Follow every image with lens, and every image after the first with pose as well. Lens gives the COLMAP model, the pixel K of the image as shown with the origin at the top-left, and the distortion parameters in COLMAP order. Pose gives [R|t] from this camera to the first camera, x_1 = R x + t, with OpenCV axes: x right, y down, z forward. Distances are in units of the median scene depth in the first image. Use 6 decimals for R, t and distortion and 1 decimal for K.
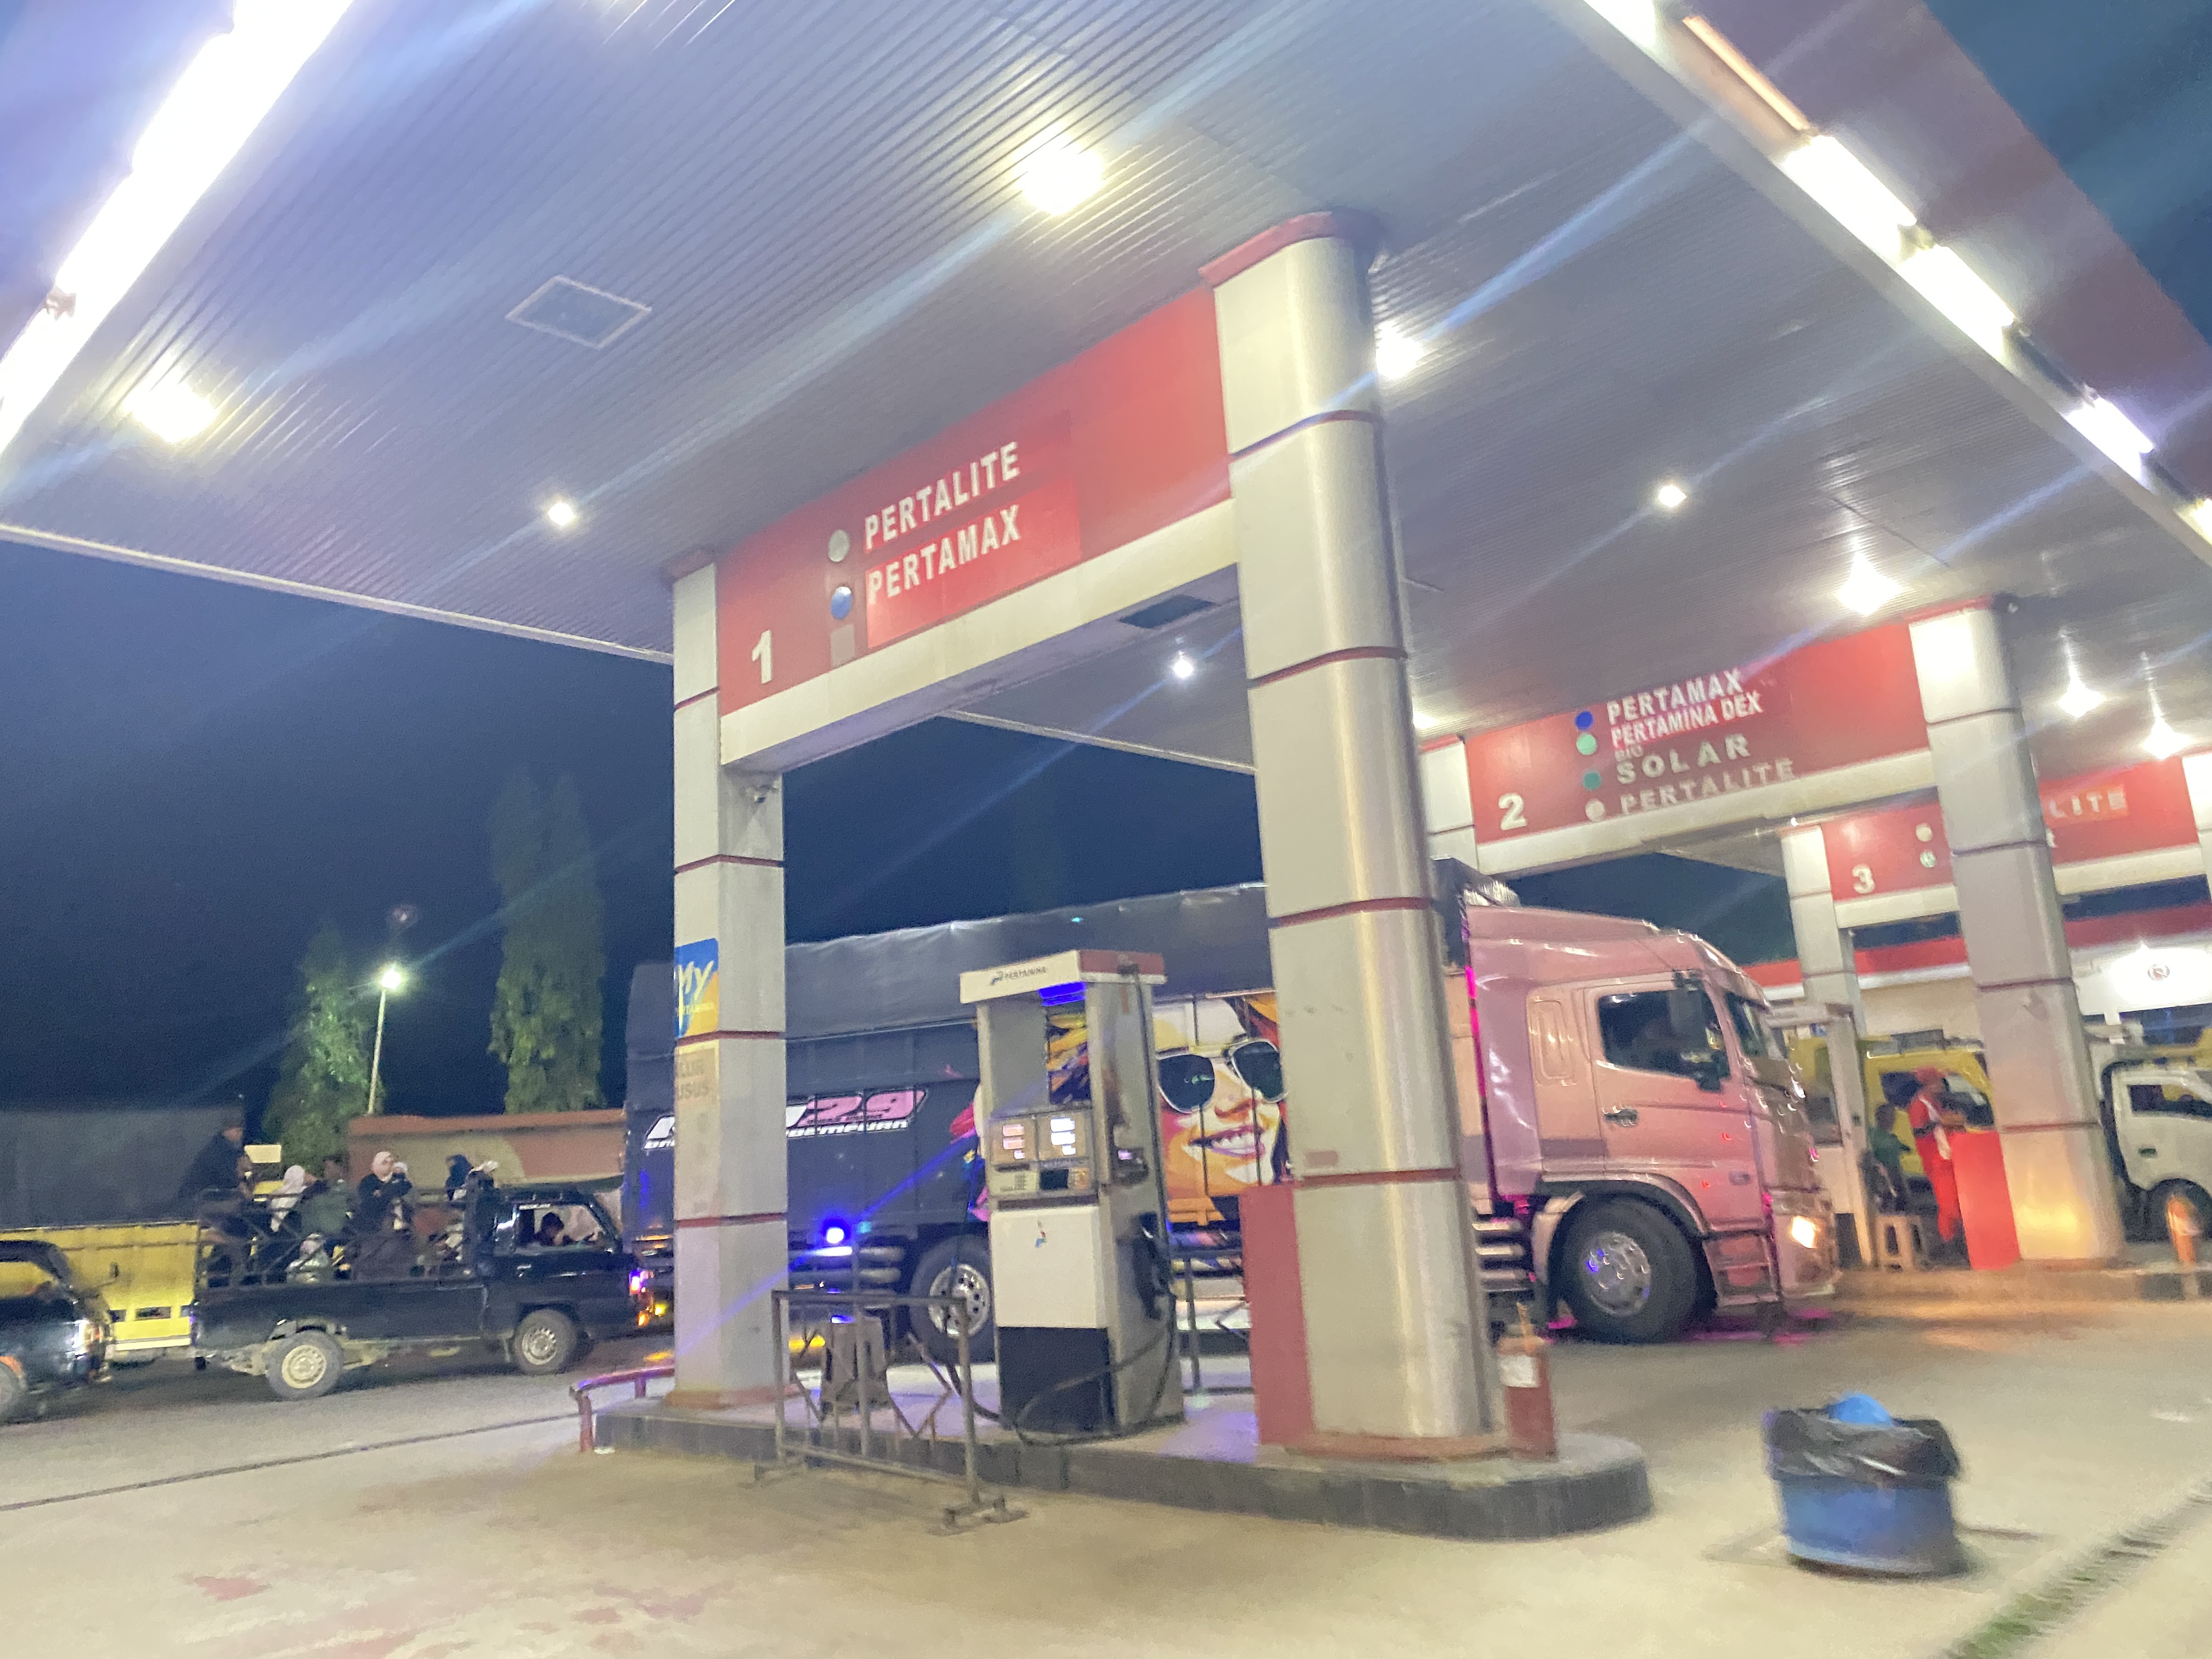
lens RADIAL K [[1661.0, 0, 1035.1], [0, 1661.0, 825.7], [0, 0, 1]] dist [0.083924, -0.075666]
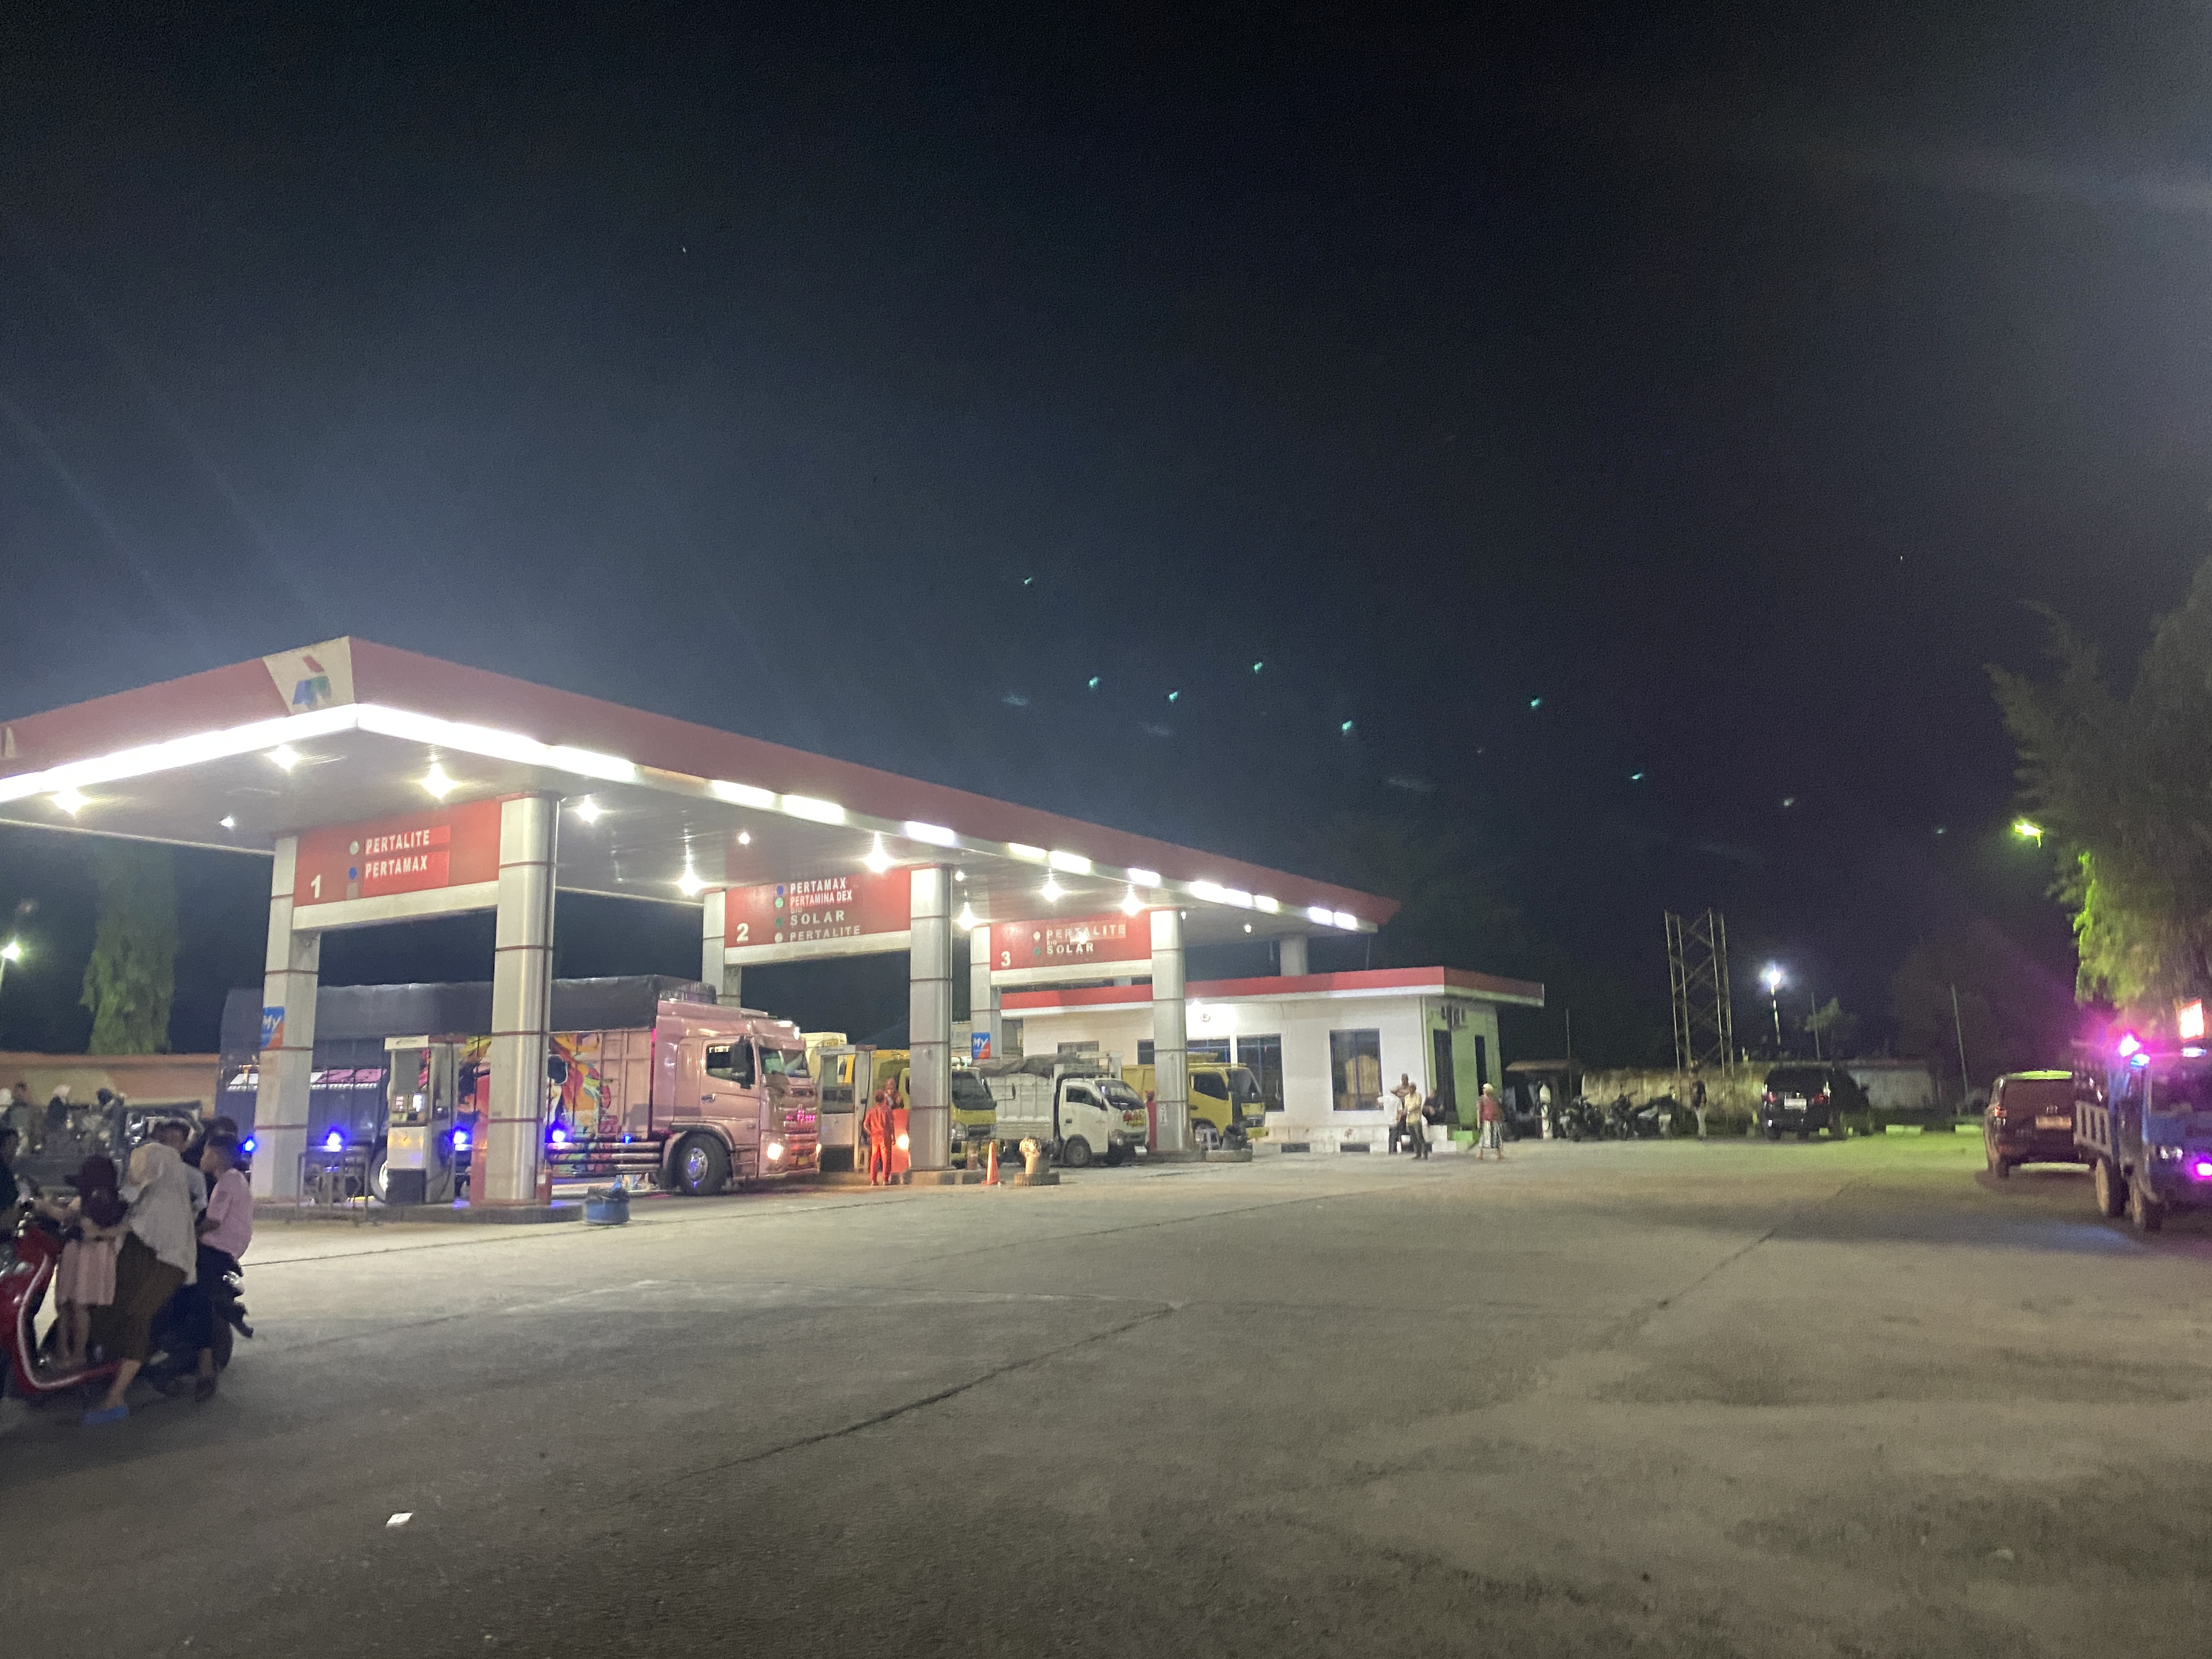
lens RADIAL K [[1658.4, 0, 1106.0], [0, 1658.4, 829.5], [0, 0, 1]] dist [-0.024224, -0.002860]
pose [[0.954587, 0.087418, 0.284817, 0.177328], [-0.096481, 0.995173, 0.017920, -0.259788], [-0.281876, -0.044586, 0.958414, -1.183977]]
